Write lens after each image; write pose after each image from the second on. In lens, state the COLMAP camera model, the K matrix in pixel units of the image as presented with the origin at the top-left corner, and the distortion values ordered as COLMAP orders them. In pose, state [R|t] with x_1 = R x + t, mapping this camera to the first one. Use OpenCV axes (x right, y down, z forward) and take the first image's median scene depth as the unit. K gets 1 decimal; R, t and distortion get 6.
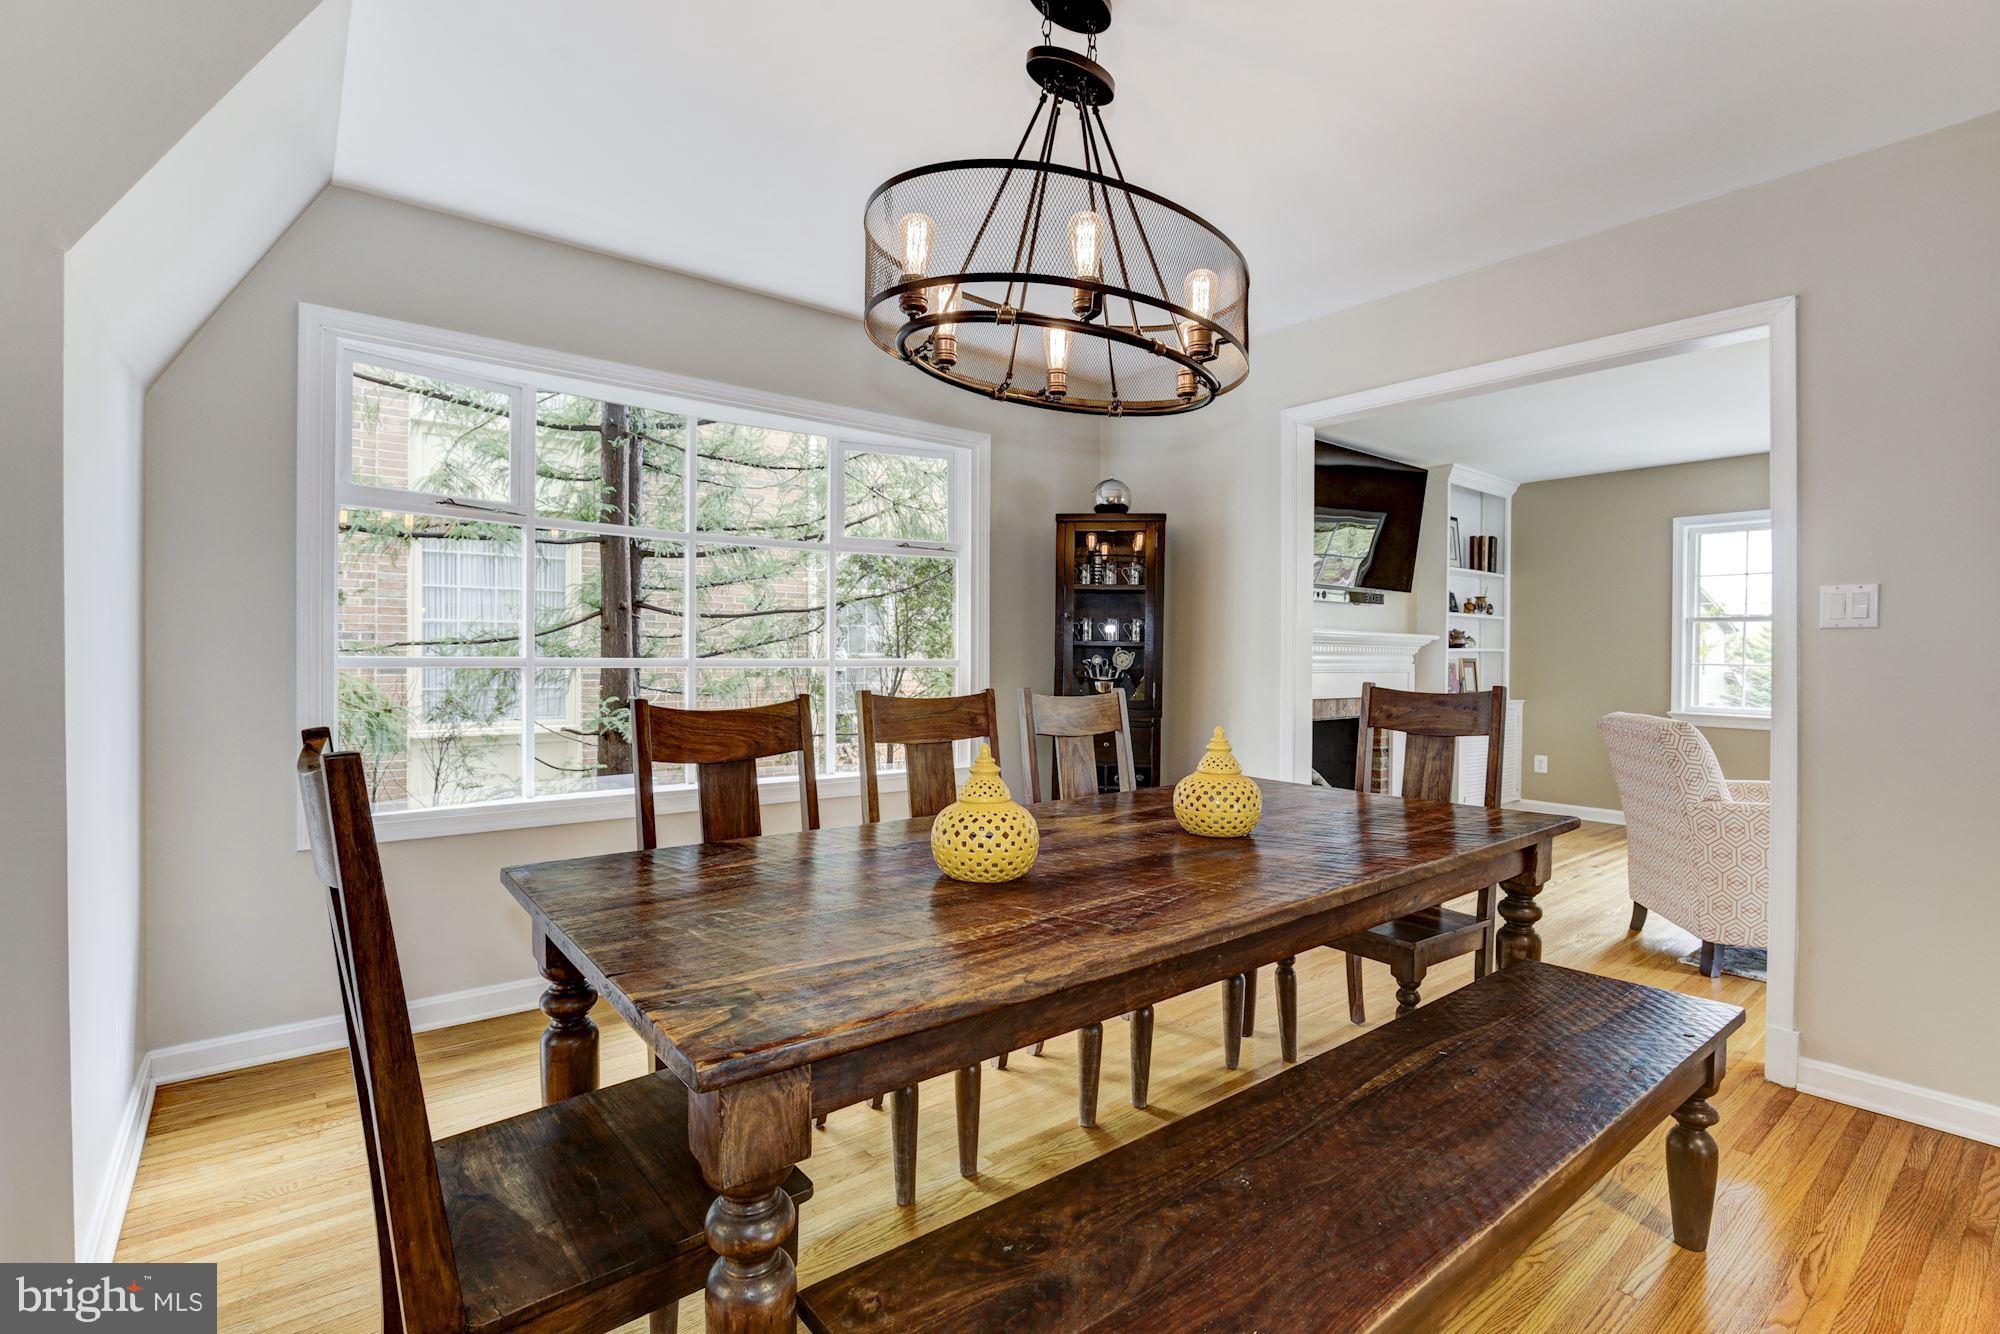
lens RADIAL K [[918.5, 0, 993.5], [0, 918.5, 665.9], [0, 0, 1]] dist [-0.026634, 0.000970]
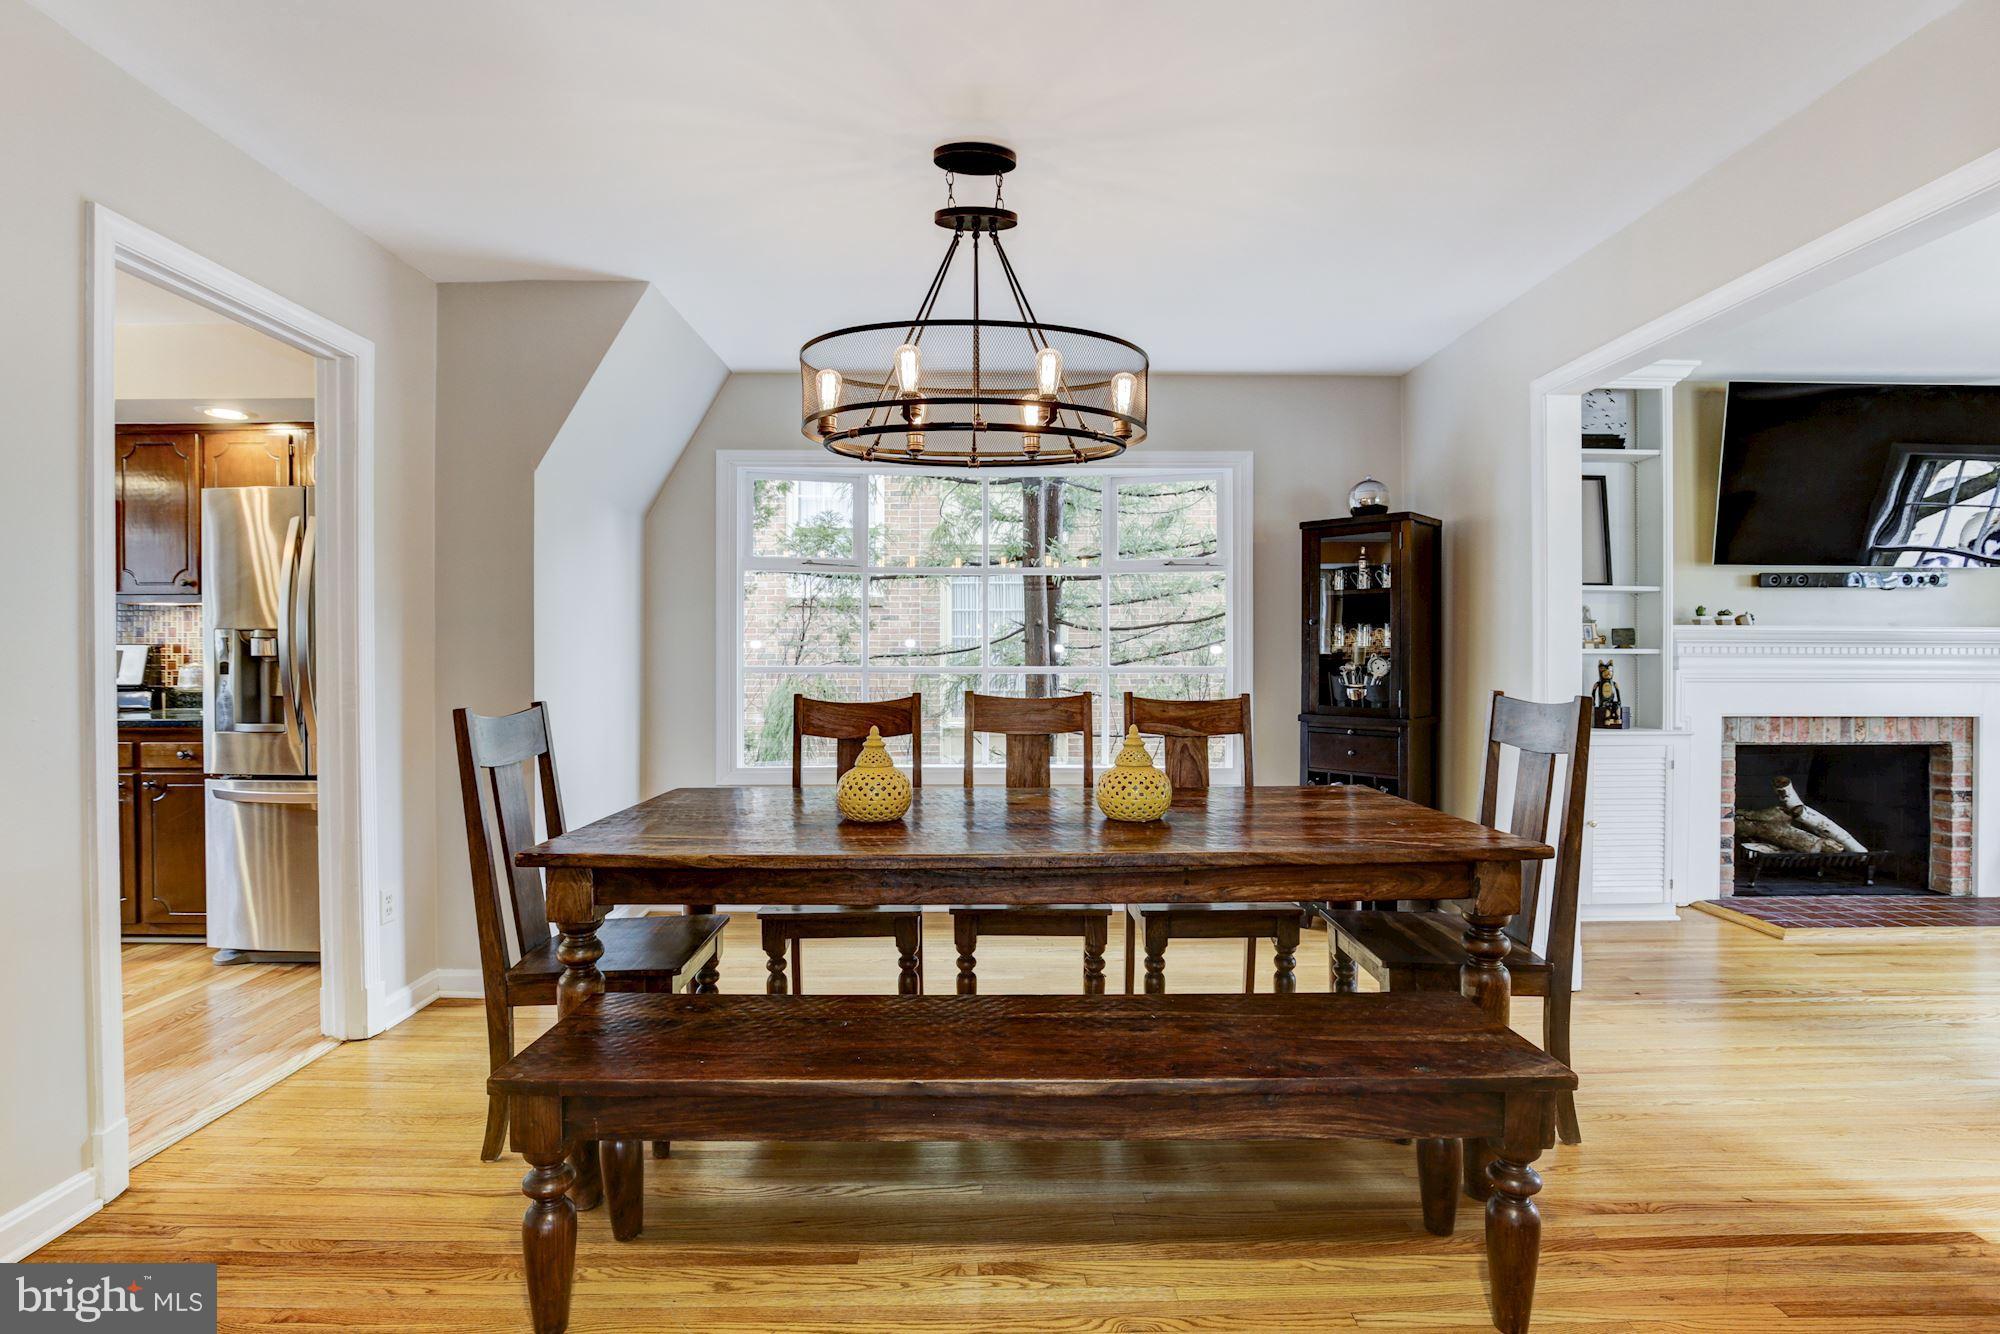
lens RADIAL K [[918.5, 0, 993.5], [0, 918.5, 665.9], [0, 0, 1]] dist [-0.026634, 0.000970]
pose [[0.798832, -0.003539, -0.601544, 0.407281], [-0.001384, 0.999969, -0.007721, 0.000688], [0.601552, 0.007000, 0.798803, -0.009469]]
